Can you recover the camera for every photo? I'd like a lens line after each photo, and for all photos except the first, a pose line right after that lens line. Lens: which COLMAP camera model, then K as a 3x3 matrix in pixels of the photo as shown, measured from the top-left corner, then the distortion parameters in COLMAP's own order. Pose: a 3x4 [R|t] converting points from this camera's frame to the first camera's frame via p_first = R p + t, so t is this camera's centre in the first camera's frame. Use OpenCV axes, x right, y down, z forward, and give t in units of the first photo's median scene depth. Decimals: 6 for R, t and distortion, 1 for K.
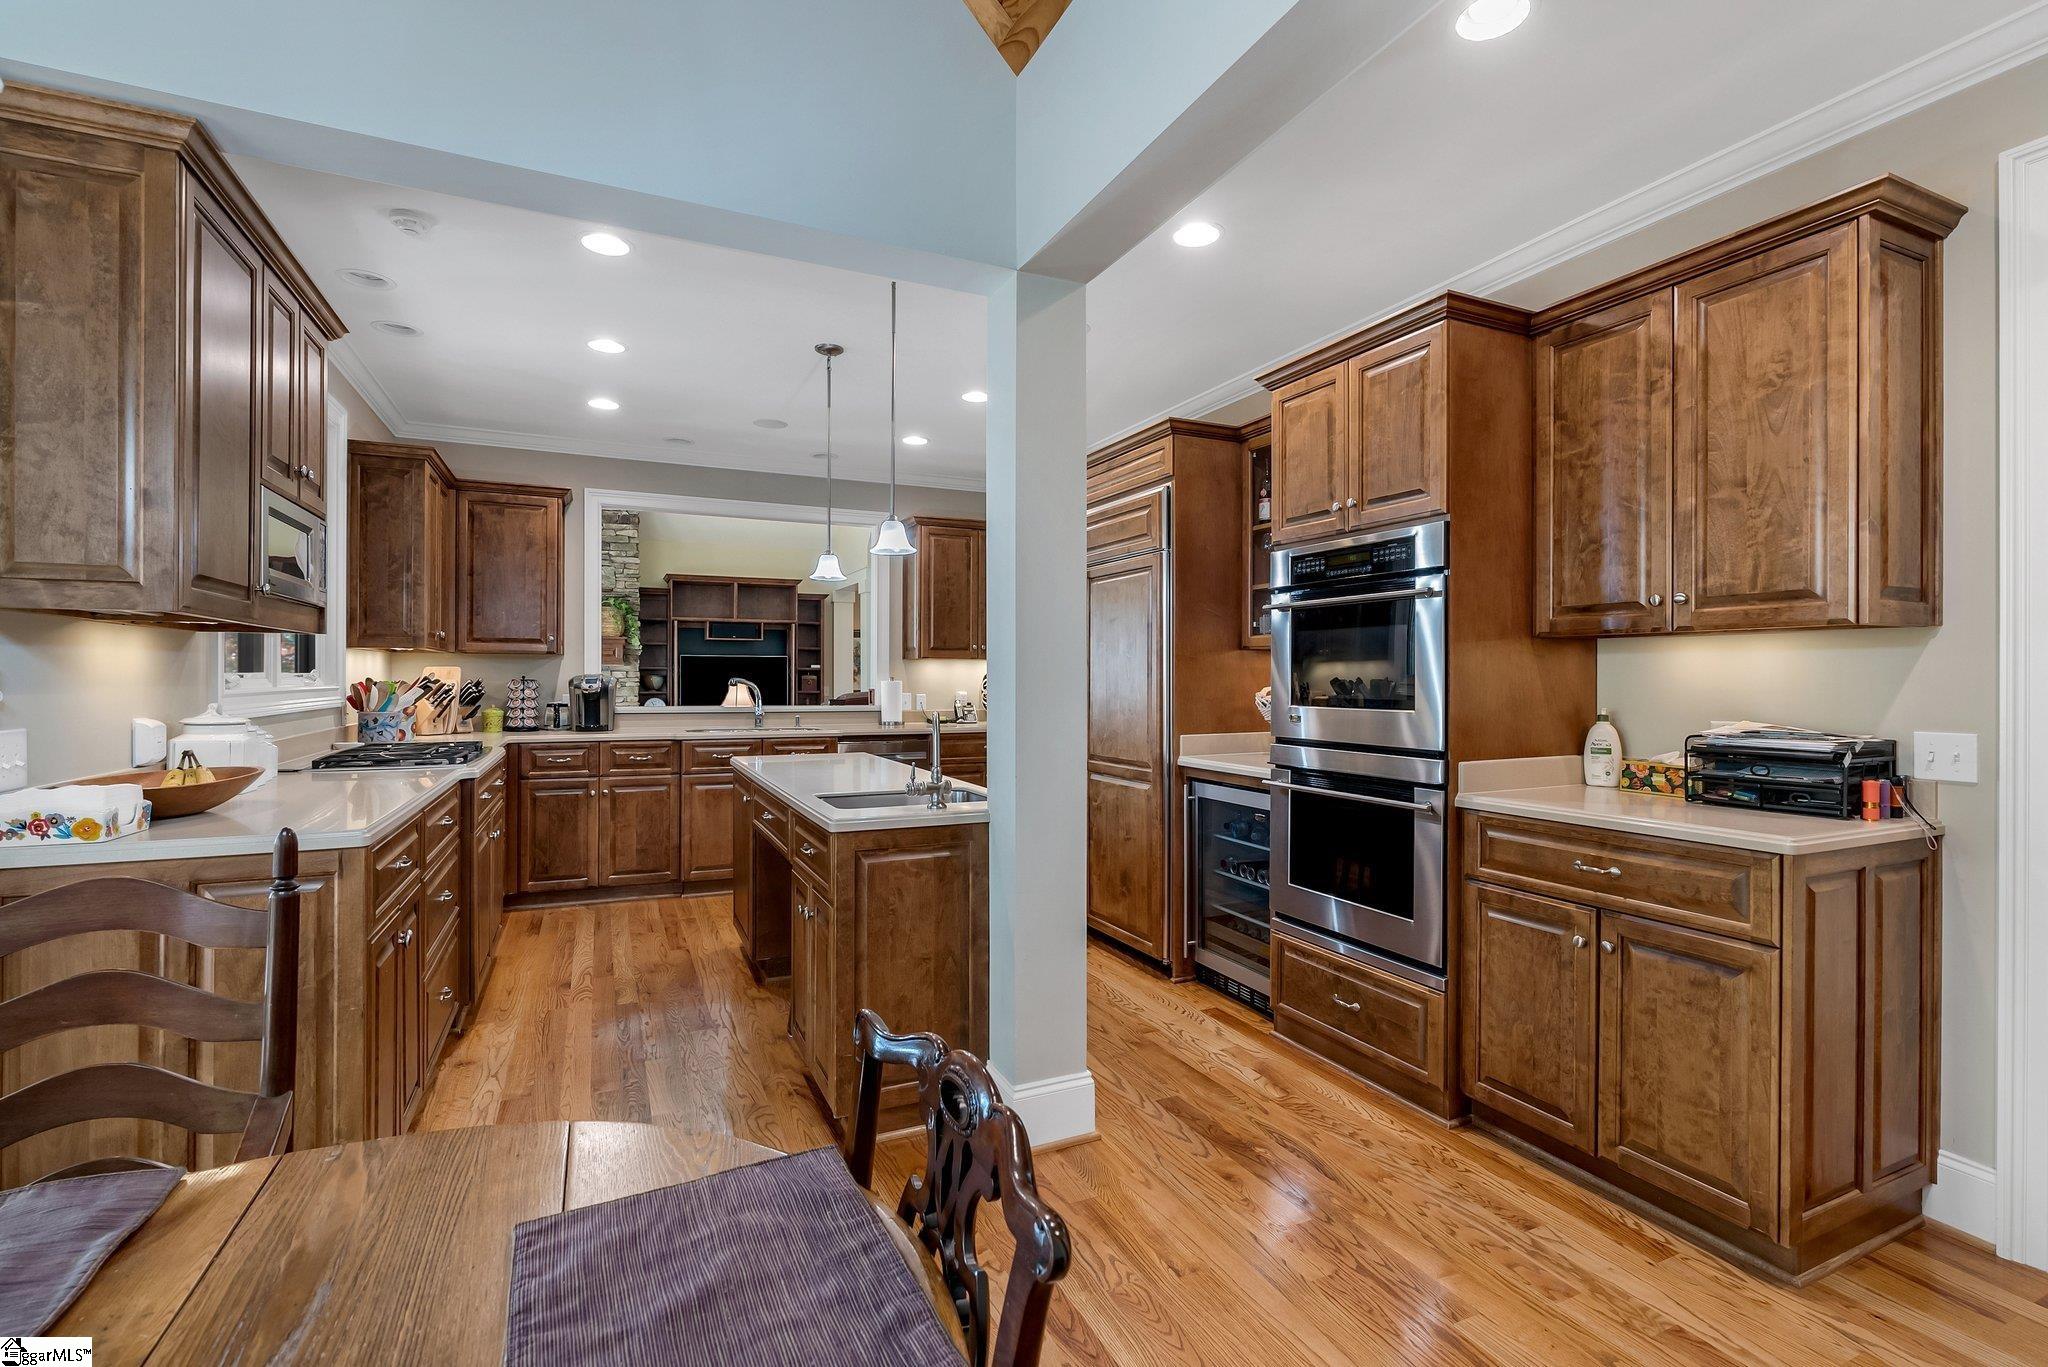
lens RADIAL K [[924.6, 0, 1034.1], [0, 924.6, 677.2], [0, 0, 1]] dist [-0.000139, 0.000458]
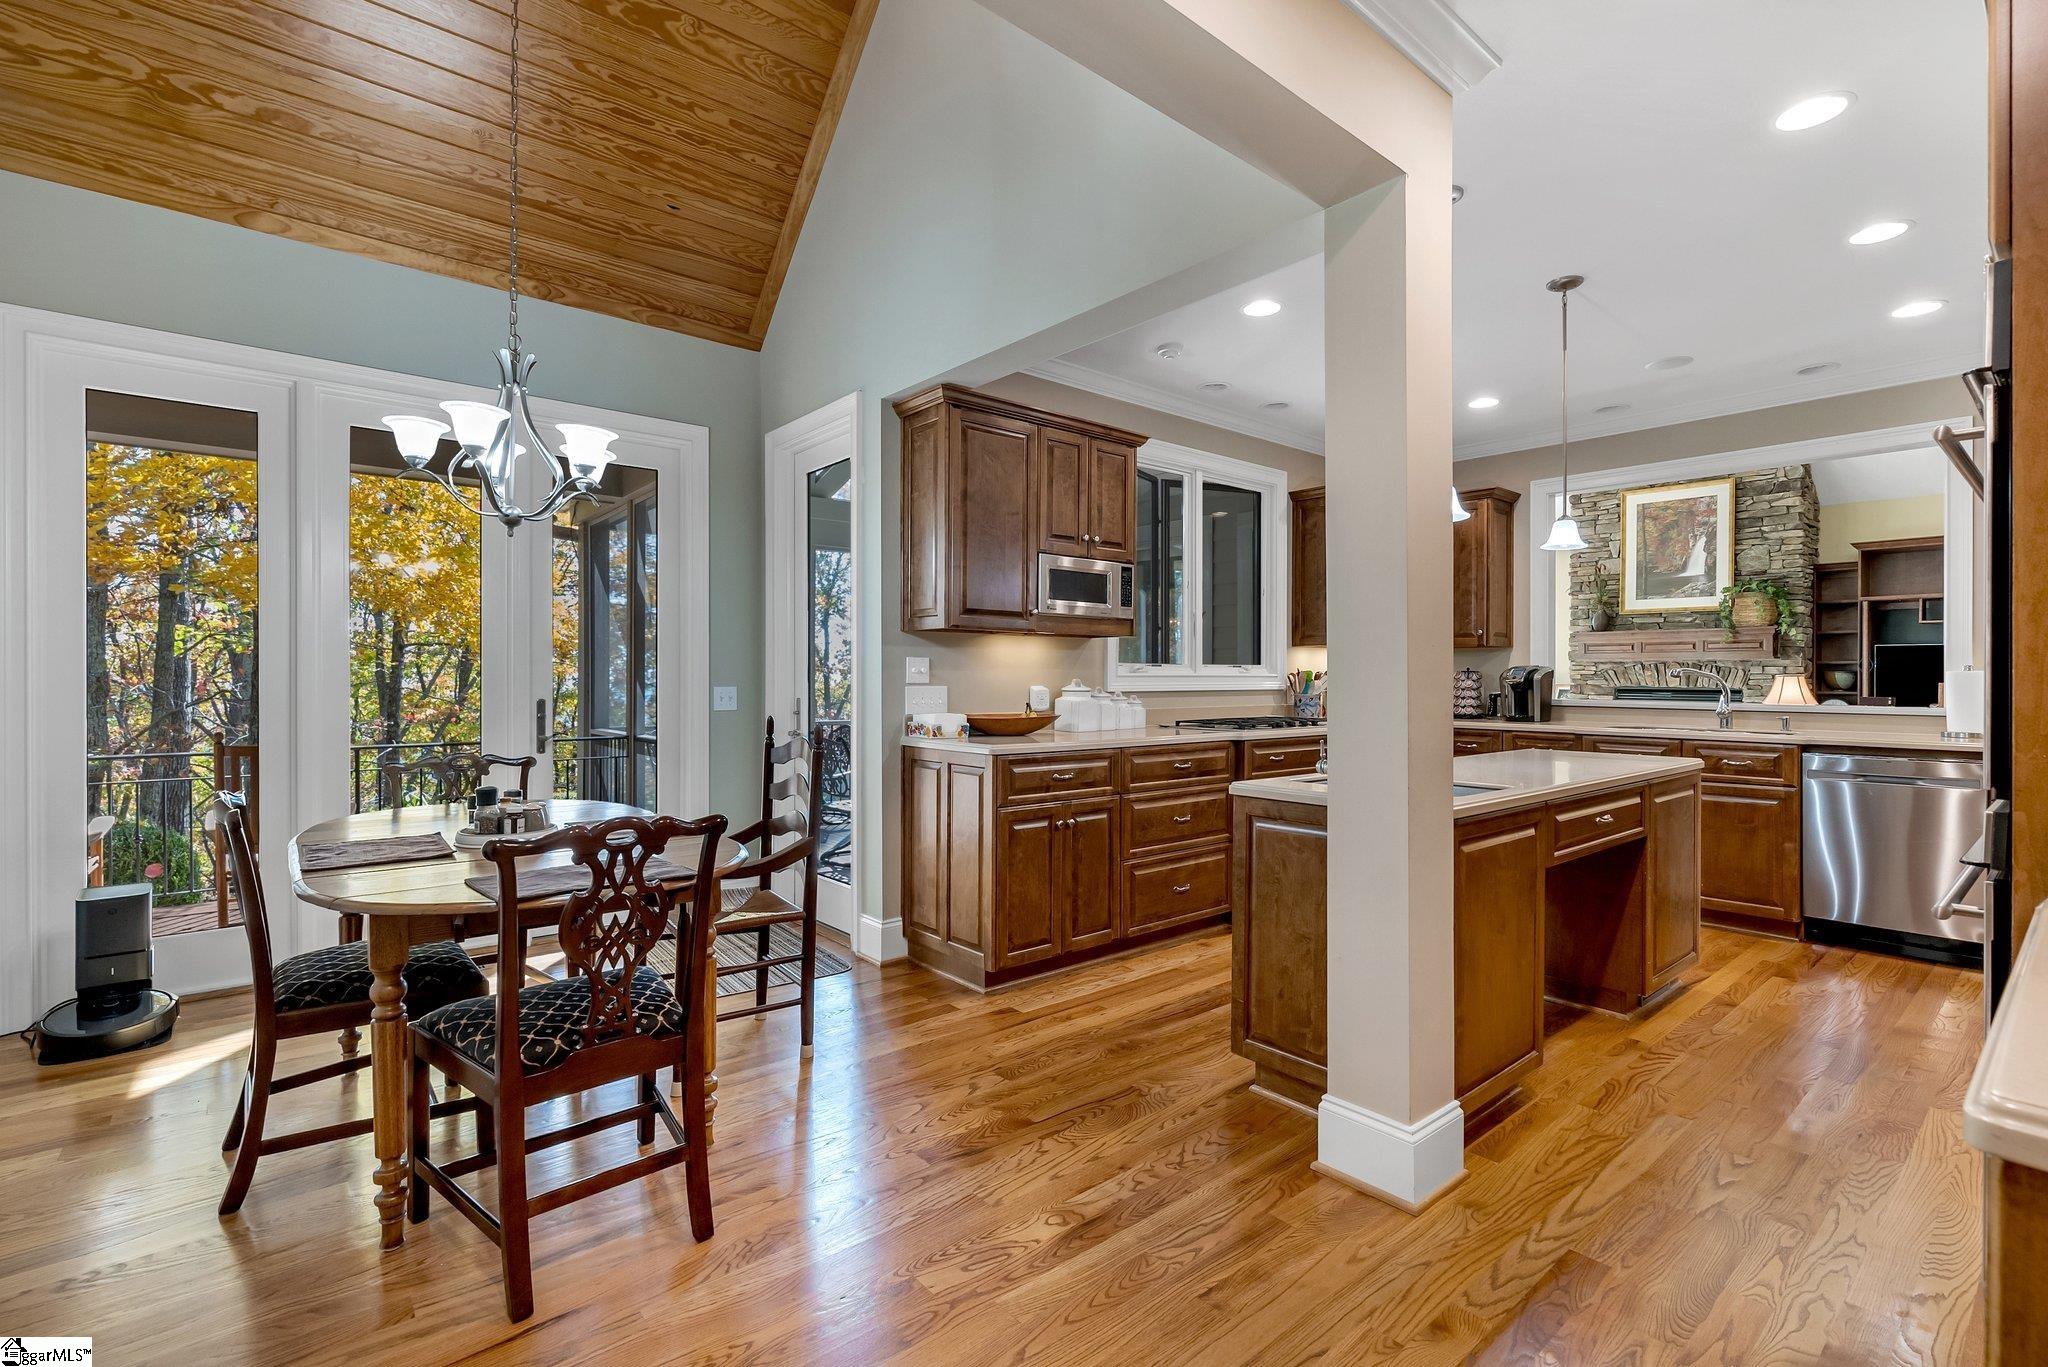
lens RADIAL K [[924.6, 0, 1034.1], [0, 924.6, 677.2], [0, 0, 1]] dist [-0.000139, 0.000458]
pose [[0.270487, -0.002128, -0.962721, 0.371112], [-0.002256, 0.999993, -0.002844, 0.014781], [0.962721, 0.002942, 0.270480, 0.222590]]
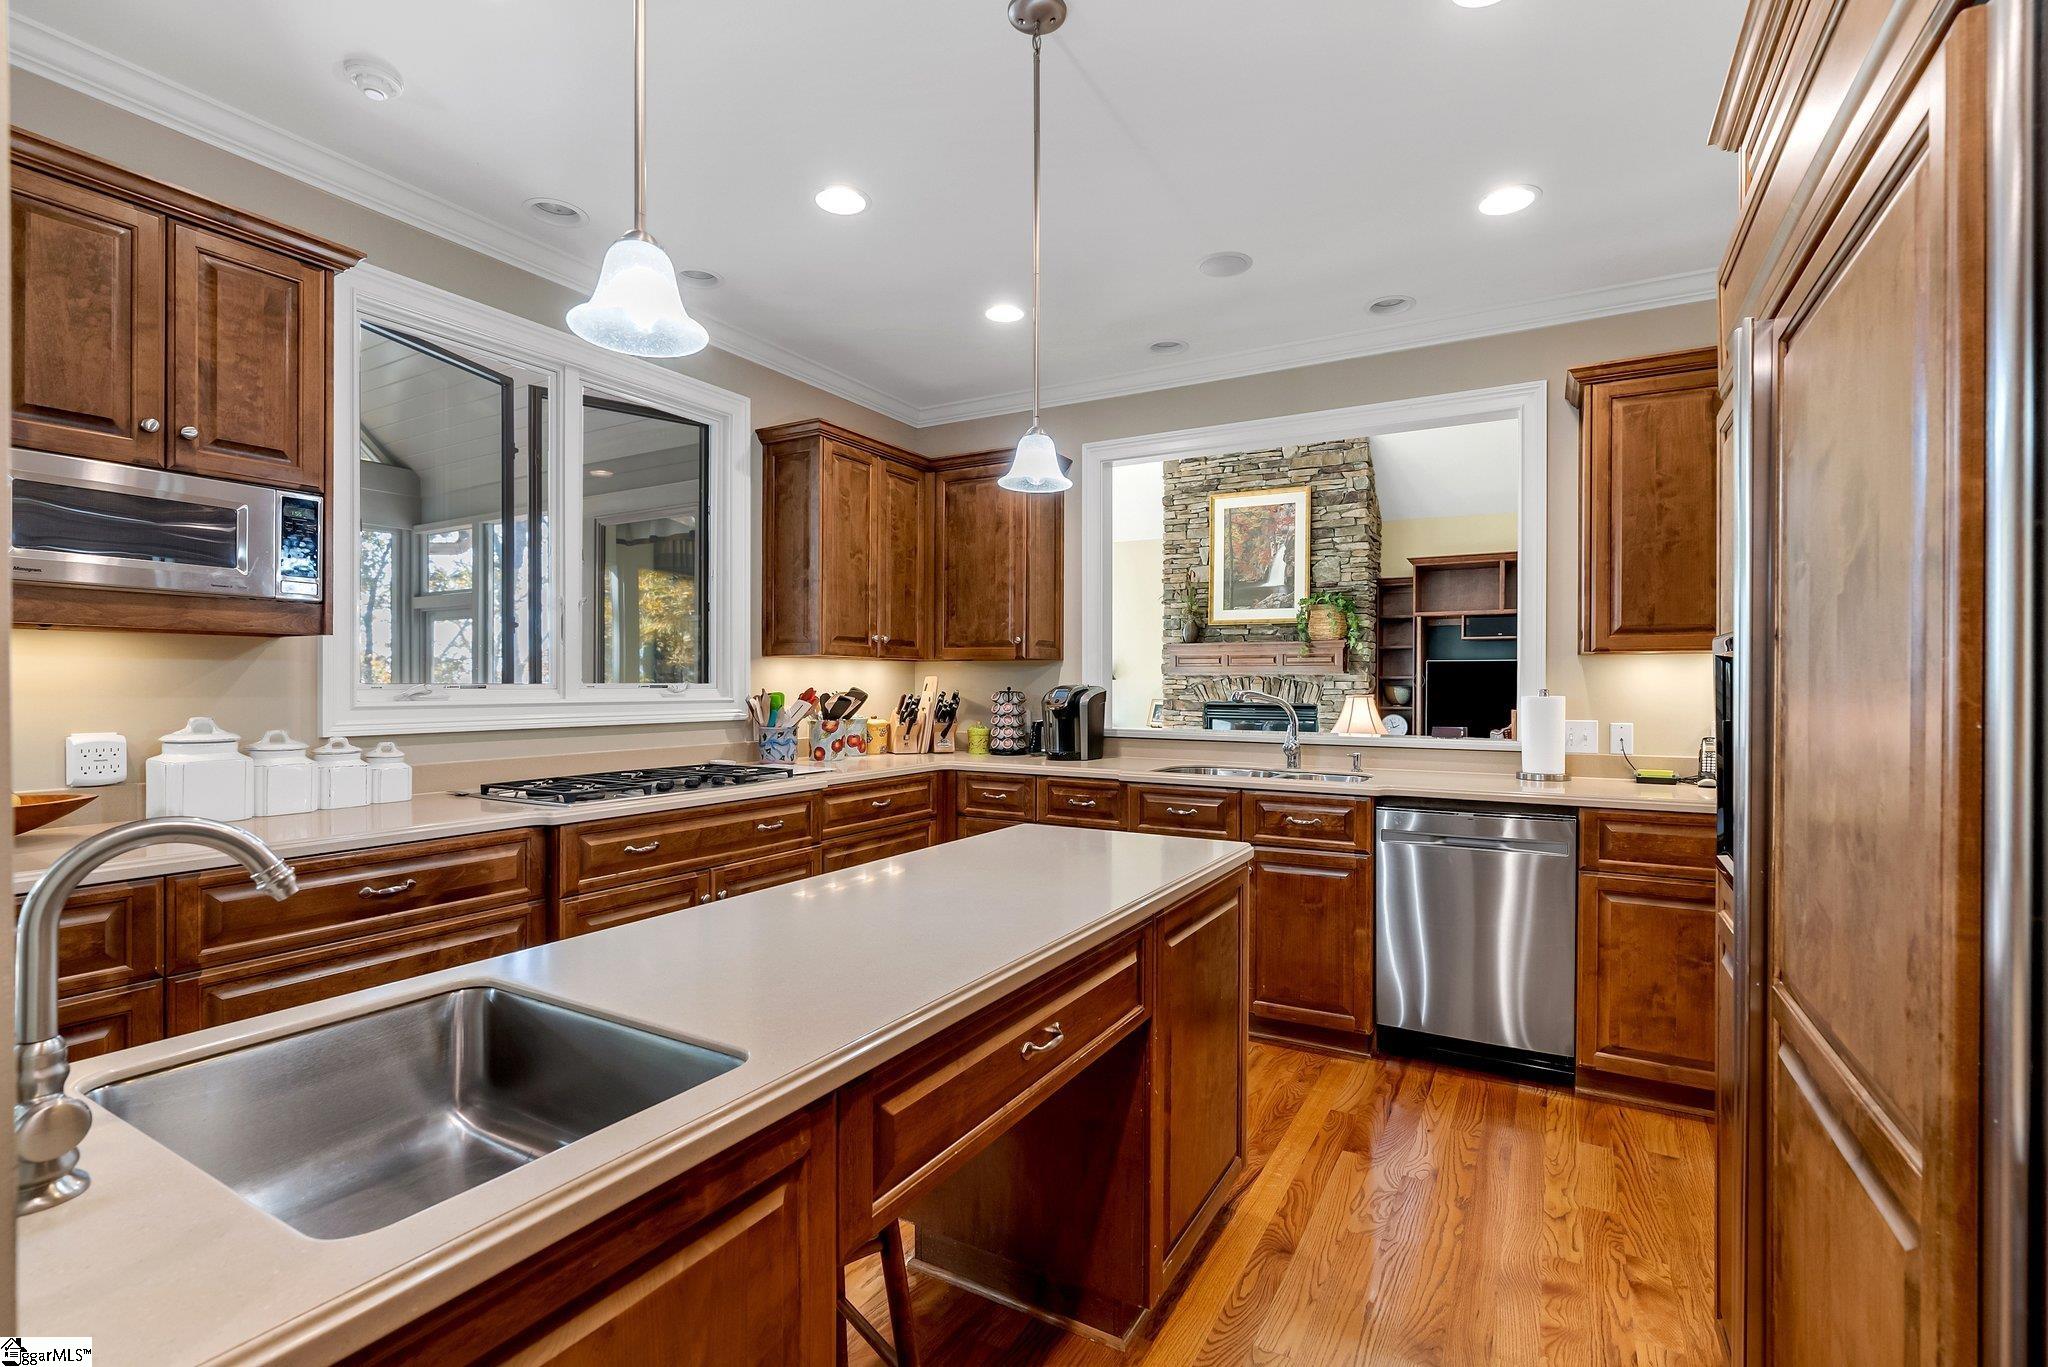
lens RADIAL K [[931.4, 0, 1021.7], [0, 931.4, 686.8], [0, 0, 1]] dist [-0.002348, 0.001258]
pose [[0.577813, -0.000071, -0.816169, 0.131870], [-0.001567, 0.999998, -0.001196, -0.000474], [0.816168, 0.001970, 0.577811, 0.555028]]
